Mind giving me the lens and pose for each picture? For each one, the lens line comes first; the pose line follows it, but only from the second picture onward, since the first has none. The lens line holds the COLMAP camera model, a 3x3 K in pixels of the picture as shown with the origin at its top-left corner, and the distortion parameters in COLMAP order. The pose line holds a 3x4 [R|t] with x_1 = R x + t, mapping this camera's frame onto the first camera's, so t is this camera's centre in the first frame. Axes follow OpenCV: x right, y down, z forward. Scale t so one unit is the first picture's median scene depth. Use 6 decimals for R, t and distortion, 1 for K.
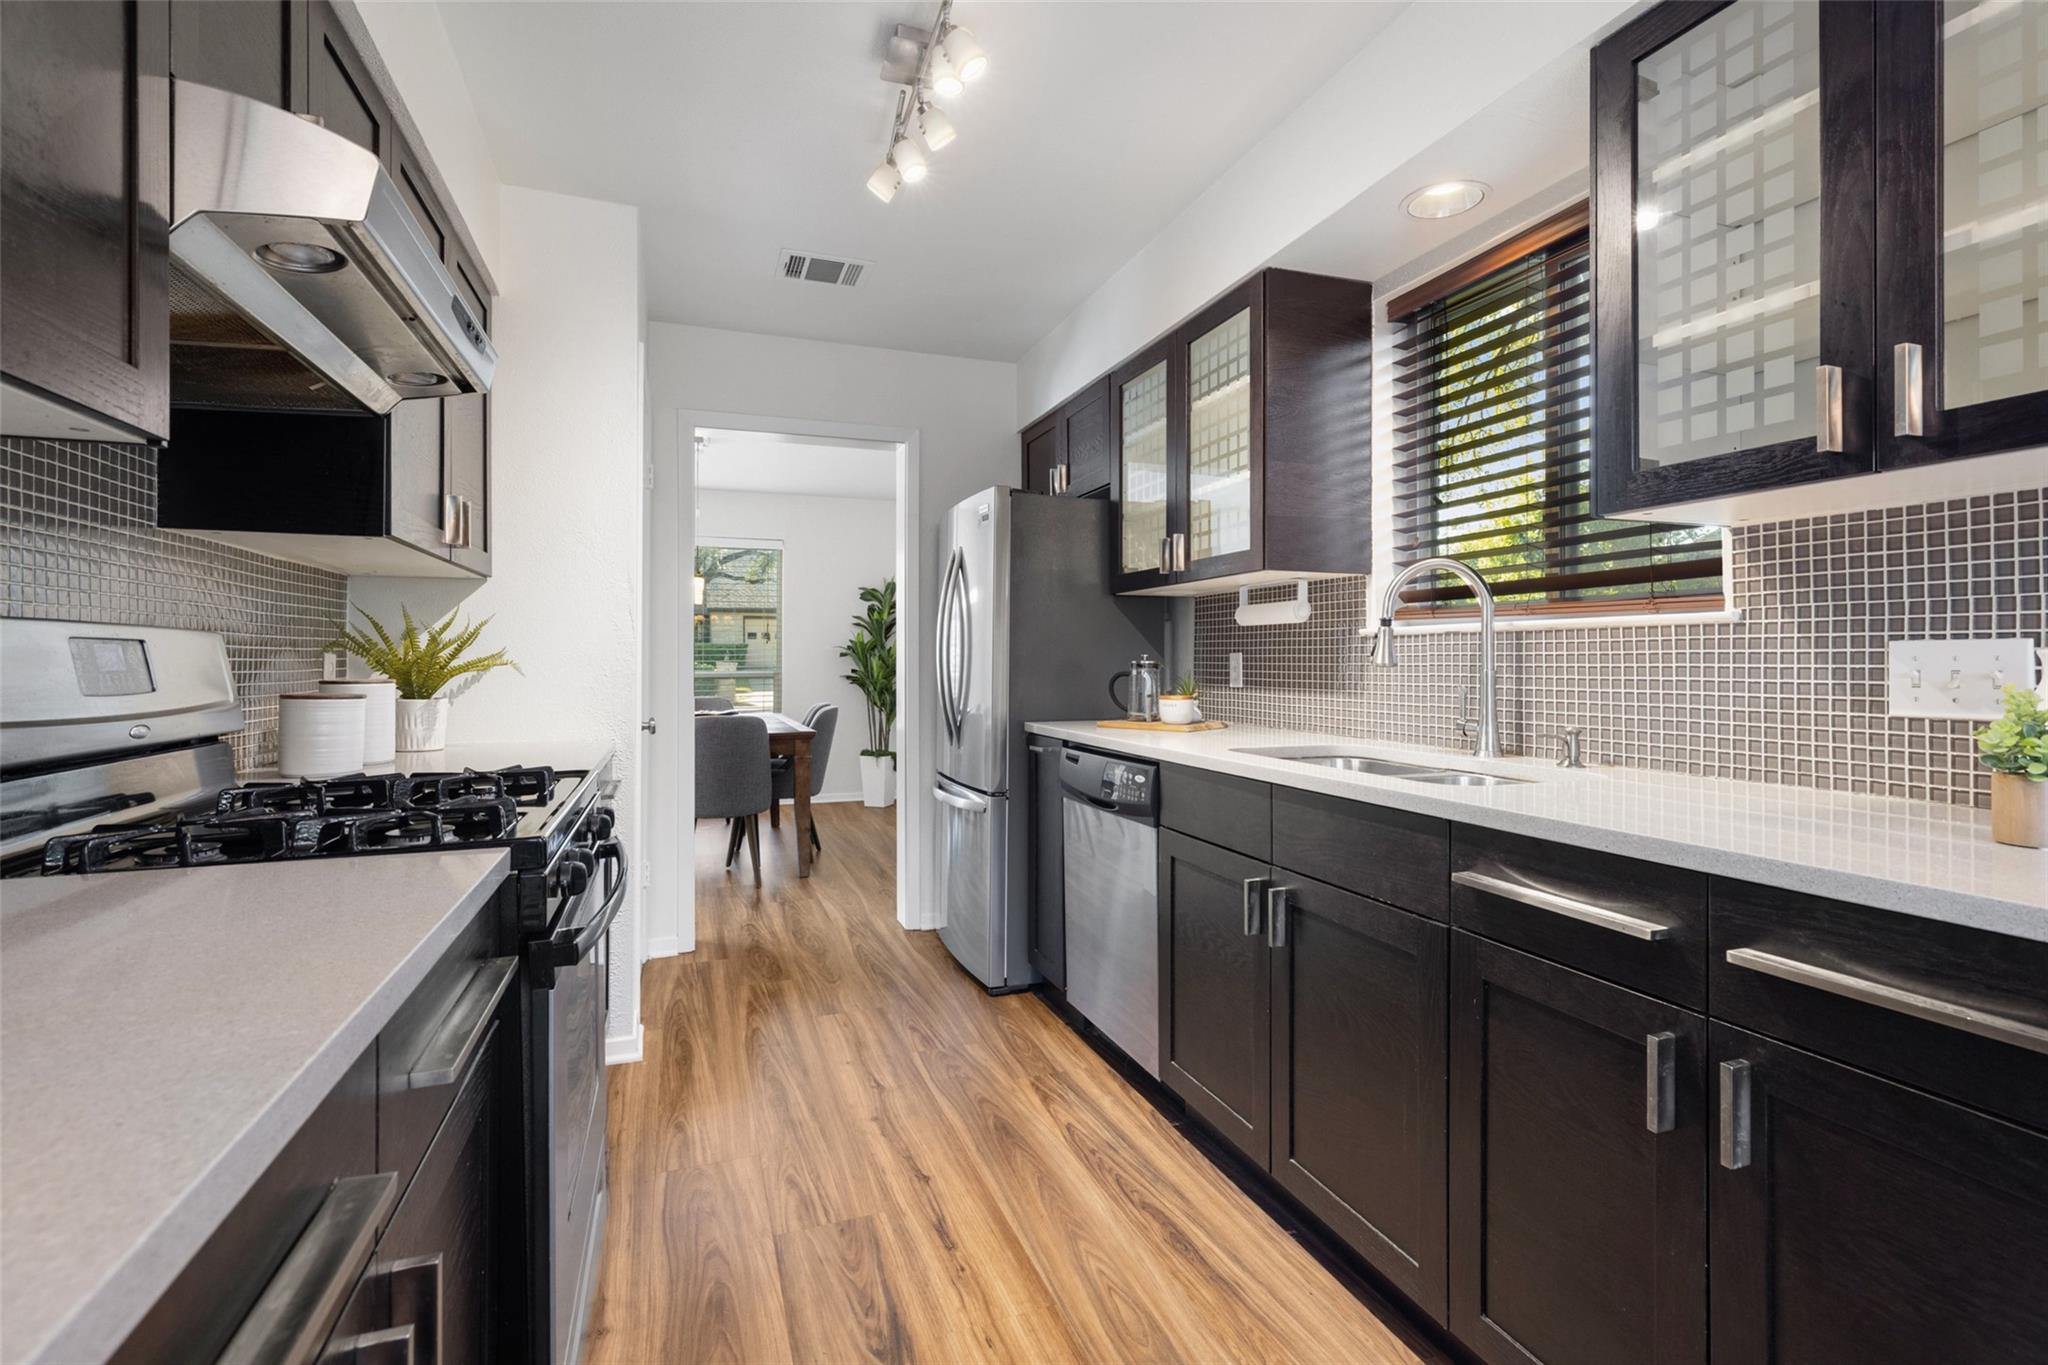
lens RADIAL K [[920.6, 0, 1018.4], [0, 920.6, 655.2], [0, 0, 1]] dist [-0.001365, -0.000549]
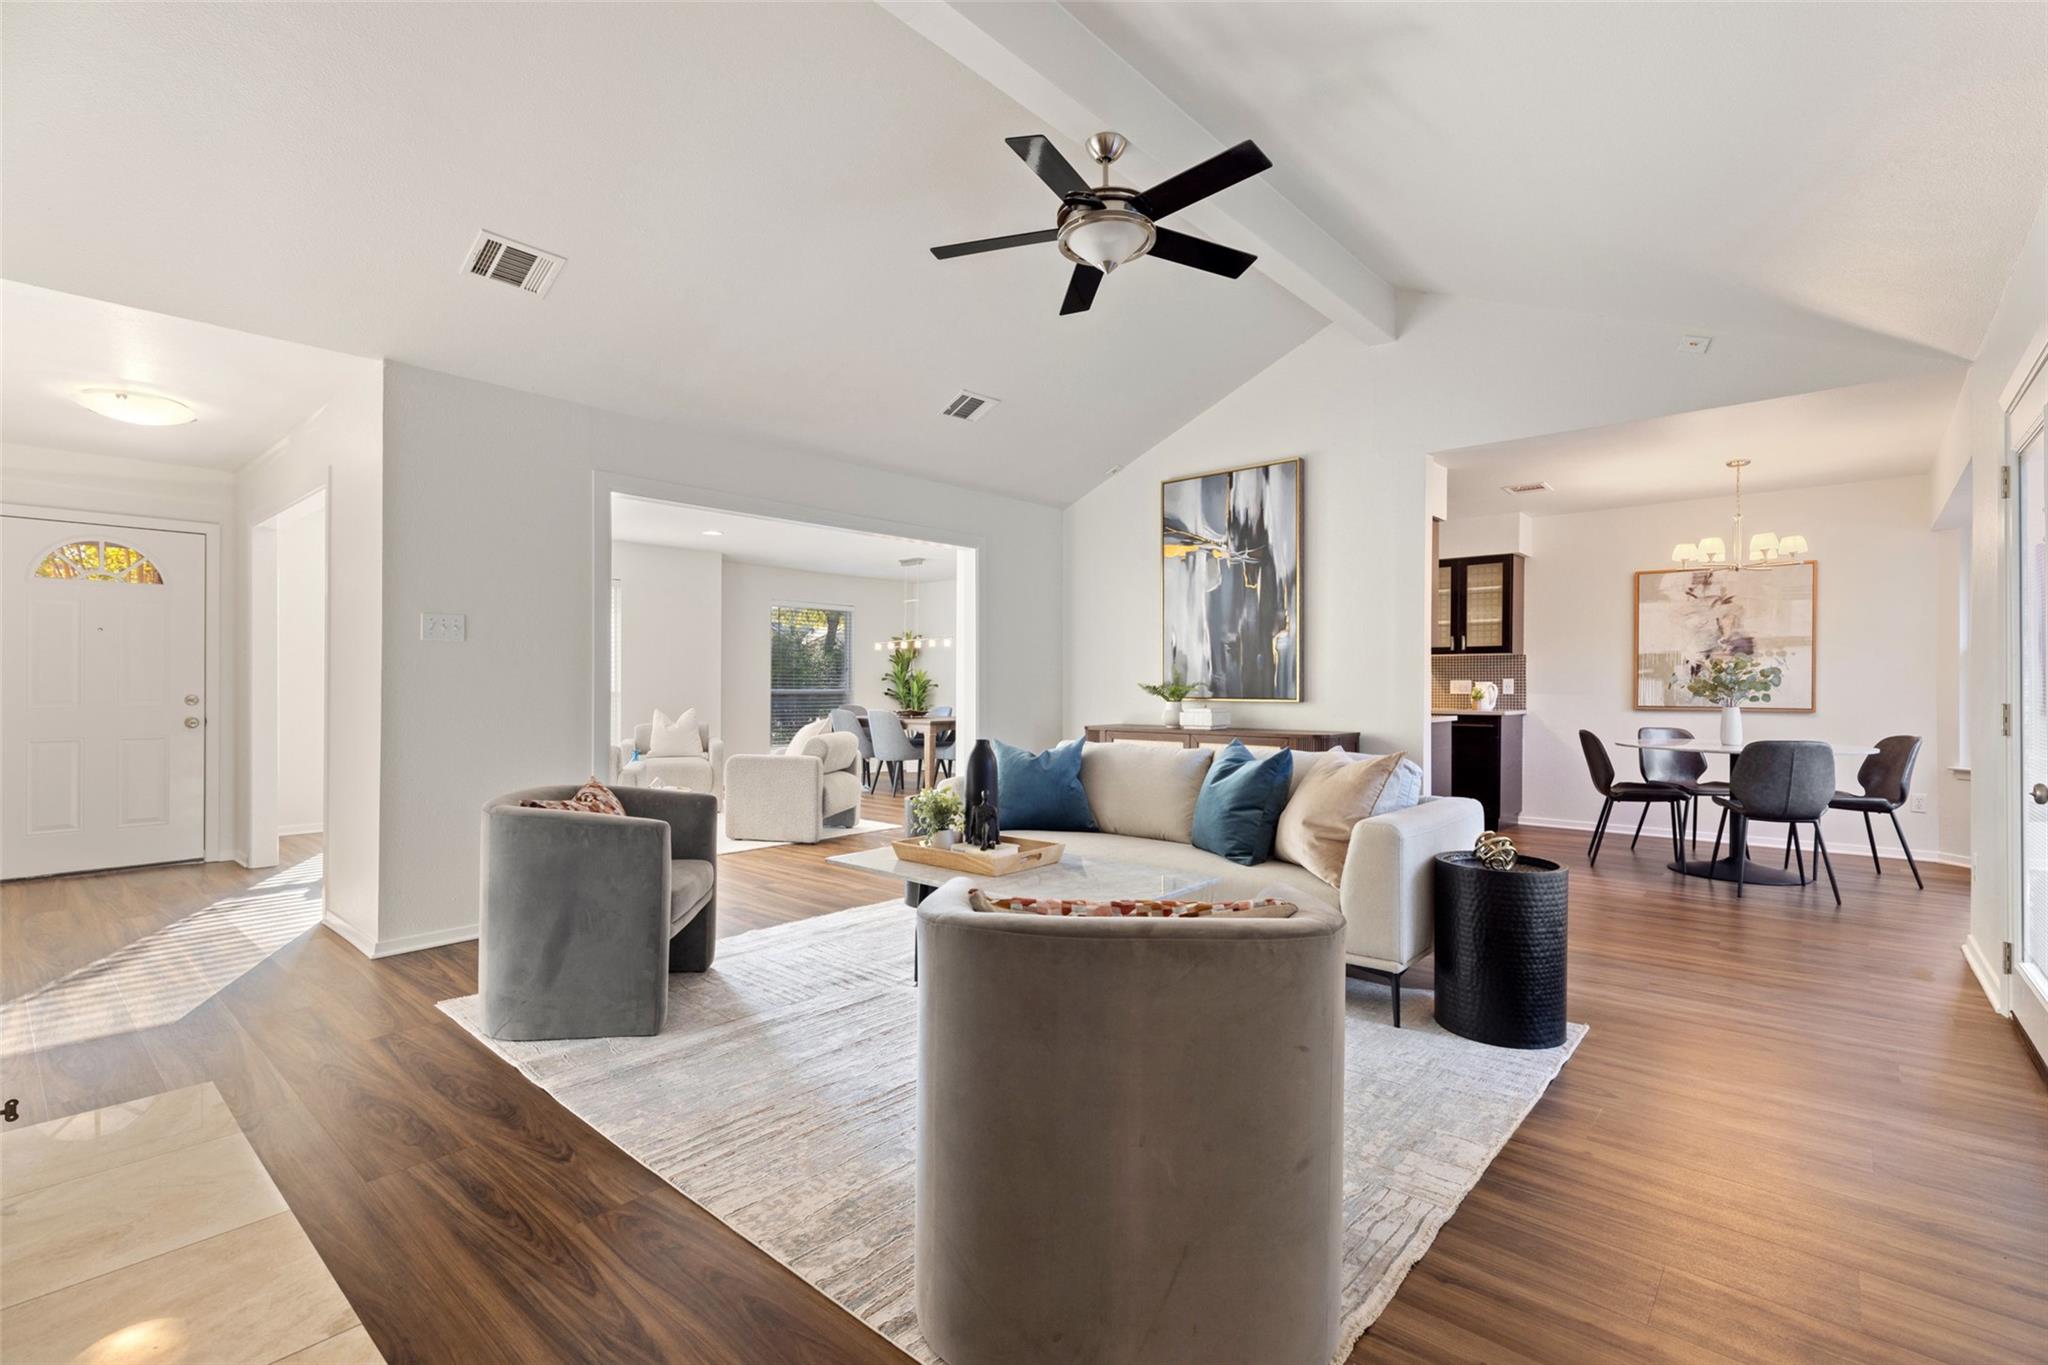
lens RADIAL K [[909.7, 0, 1019.7], [0, 909.7, 690.7], [0, 0, 1]] dist [0.011021, 0.000222]
pose [[0.876404, 0.002016, 0.481573, -2.714759], [-0.007546, 0.999926, 0.009546, 0.009909], [-0.481518, -0.012000, 0.876354, -1.751535]]
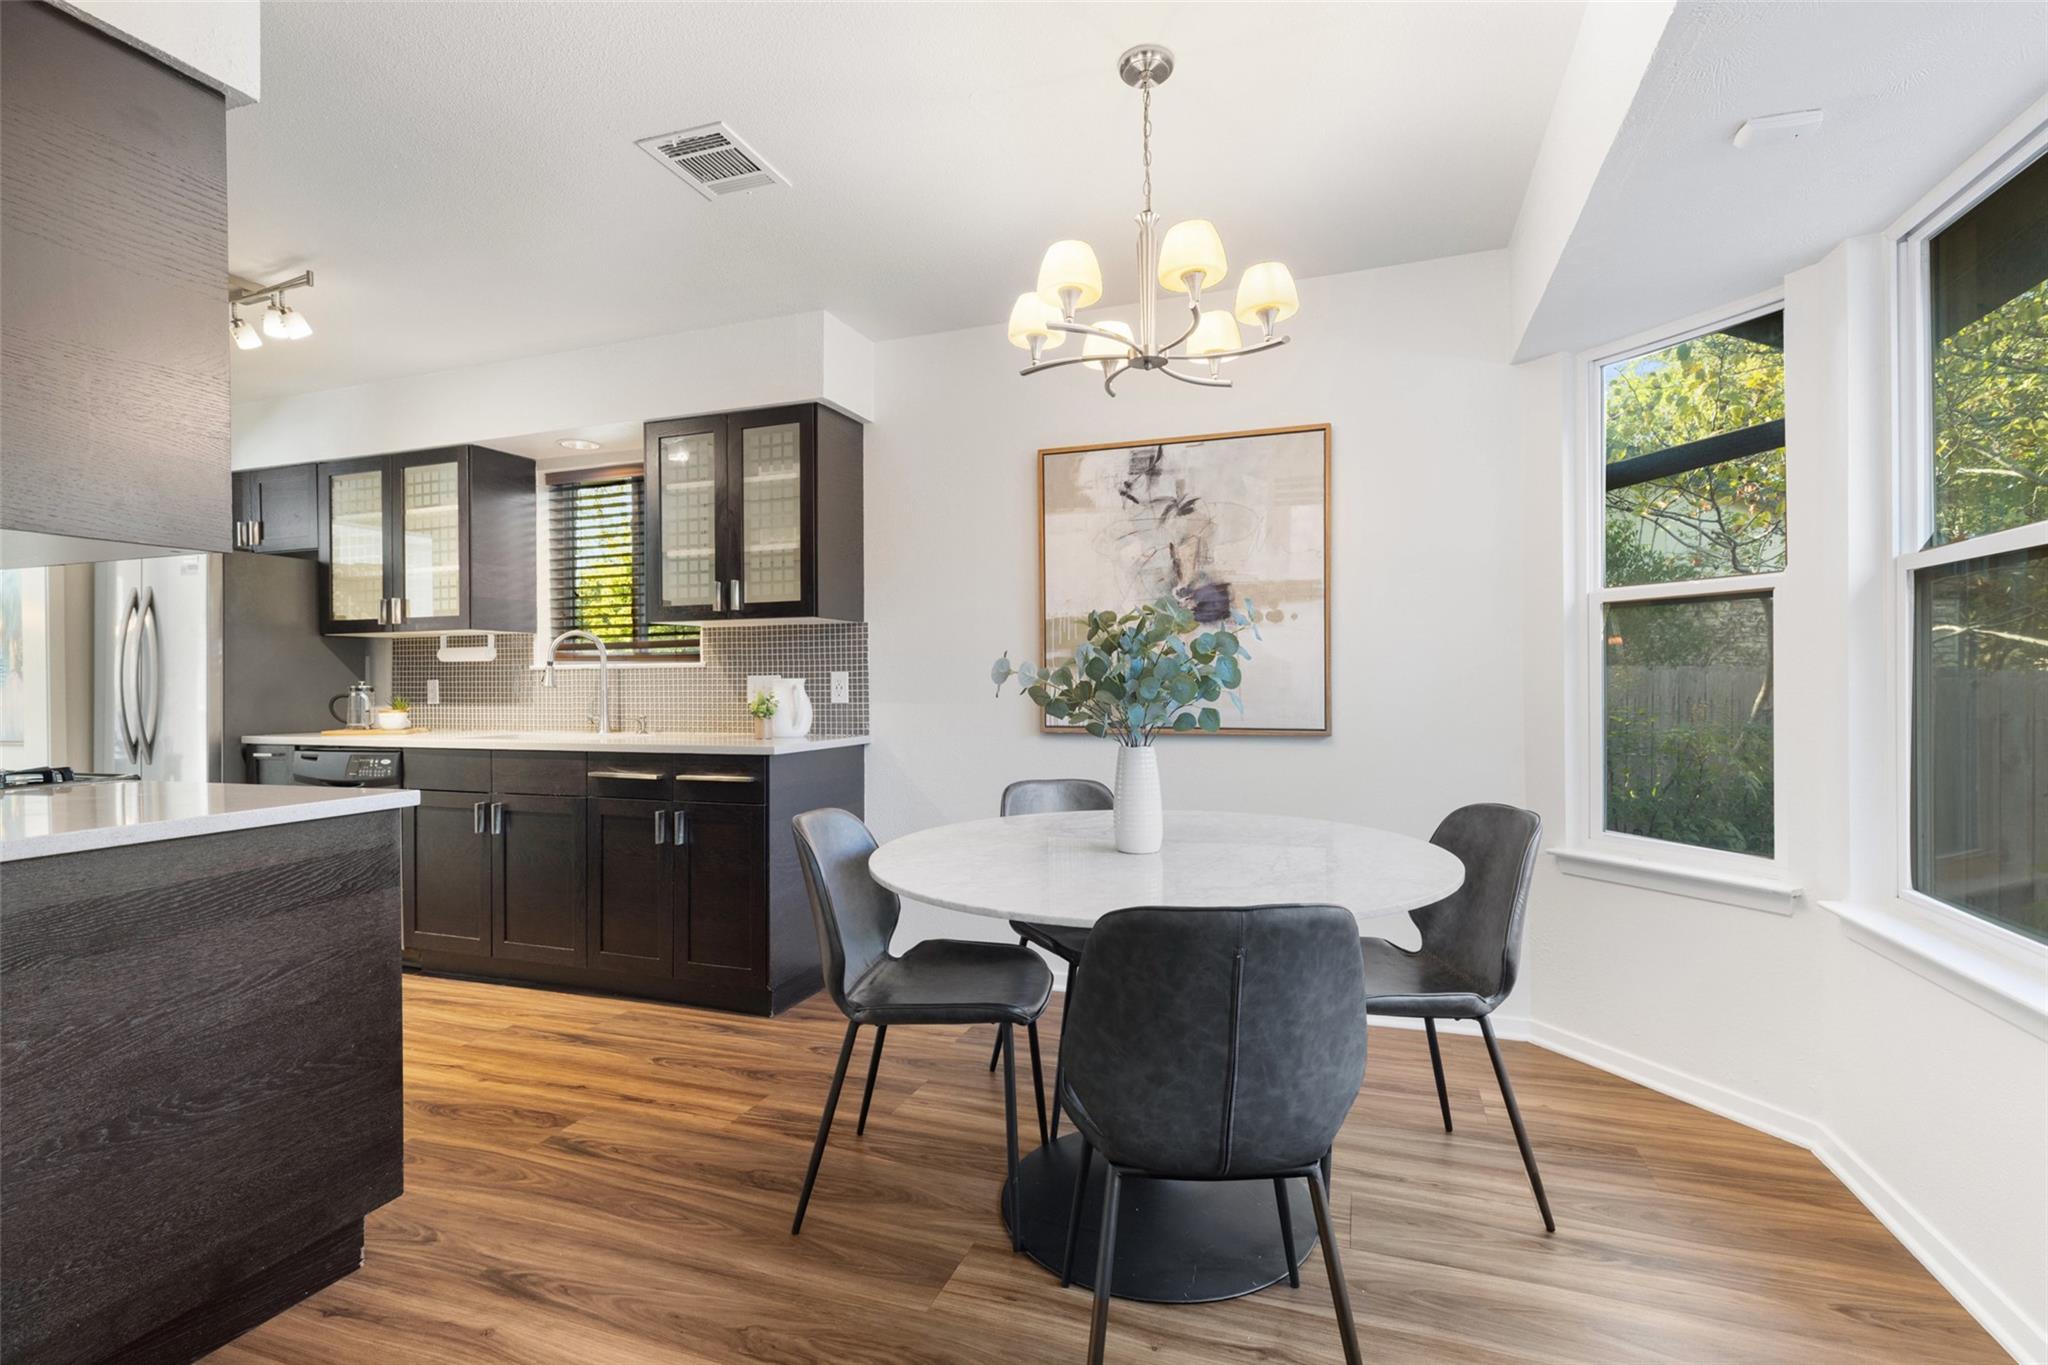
lens RADIAL K [[939.4, 0, 1023.7], [0, 939.4, 690.0], [0, 0, 1]] dist [-0.001301, 0.000020]
pose [[0.634904, -0.009704, 0.772530, -0.462088], [0.001983, 0.999938, 0.010931, -0.001424], [-0.772588, -0.005408, 0.634885, -0.949552]]
